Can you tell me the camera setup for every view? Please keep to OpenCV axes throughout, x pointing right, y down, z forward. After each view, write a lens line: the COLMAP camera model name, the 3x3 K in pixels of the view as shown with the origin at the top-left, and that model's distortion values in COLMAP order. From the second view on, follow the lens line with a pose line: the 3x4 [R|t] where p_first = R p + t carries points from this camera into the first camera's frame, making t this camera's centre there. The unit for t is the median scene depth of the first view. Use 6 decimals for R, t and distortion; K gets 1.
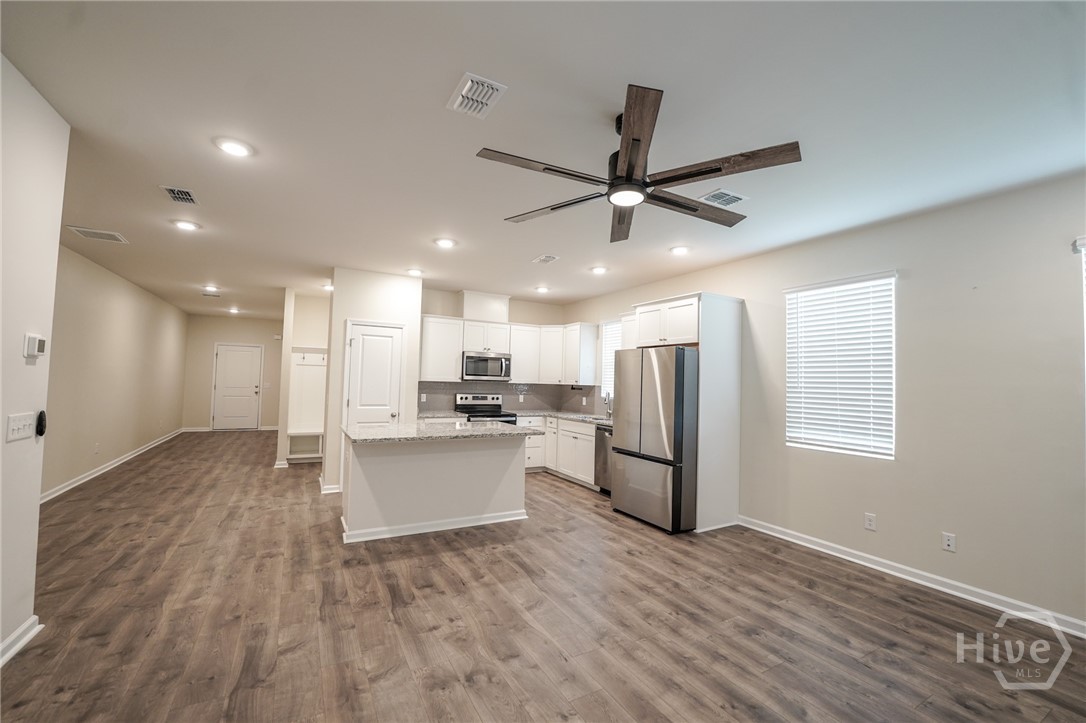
lens RADIAL K [[440.5, 0, 540.3], [0, 440.5, 360.7], [0, 0, 1]] dist [-0.023741, 0.000493]
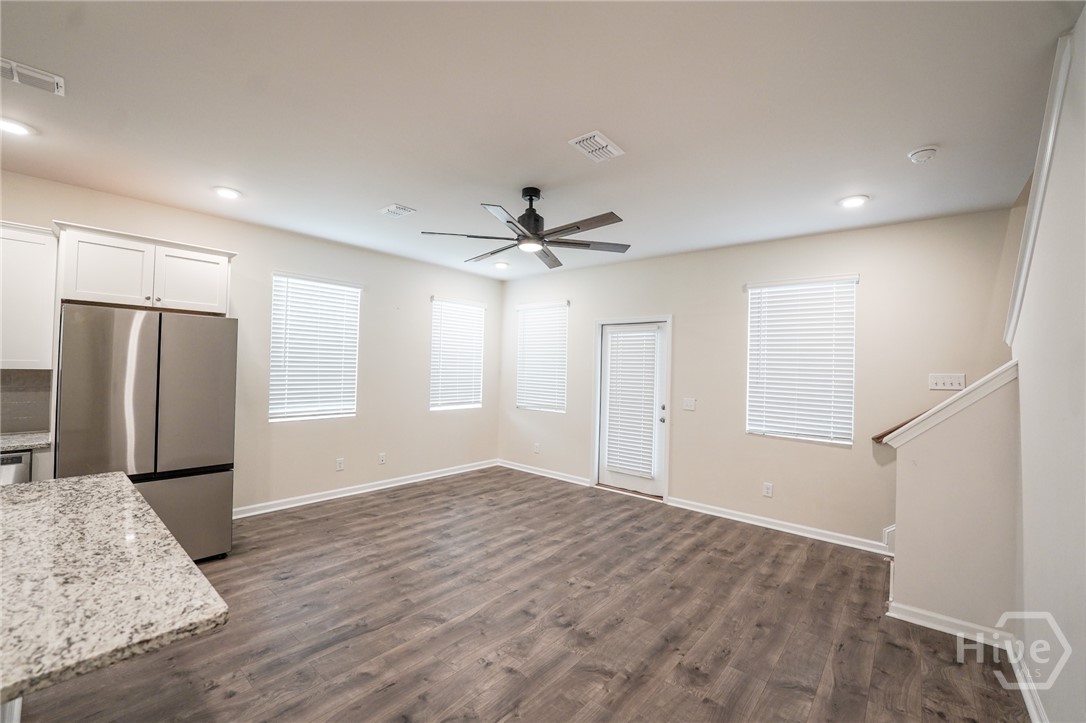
lens RADIAL K [[440.5, 0, 544.3], [0, 440.5, 360.8], [0, 0, 1]] dist [-0.023741, 0.000493]
pose [[-0.349248, -0.021765, 0.936777, -0.856468], [-0.077579, 0.996970, -0.005759, 0.005888], [-0.933813, -0.074685, -0.349878, 1.043015]]
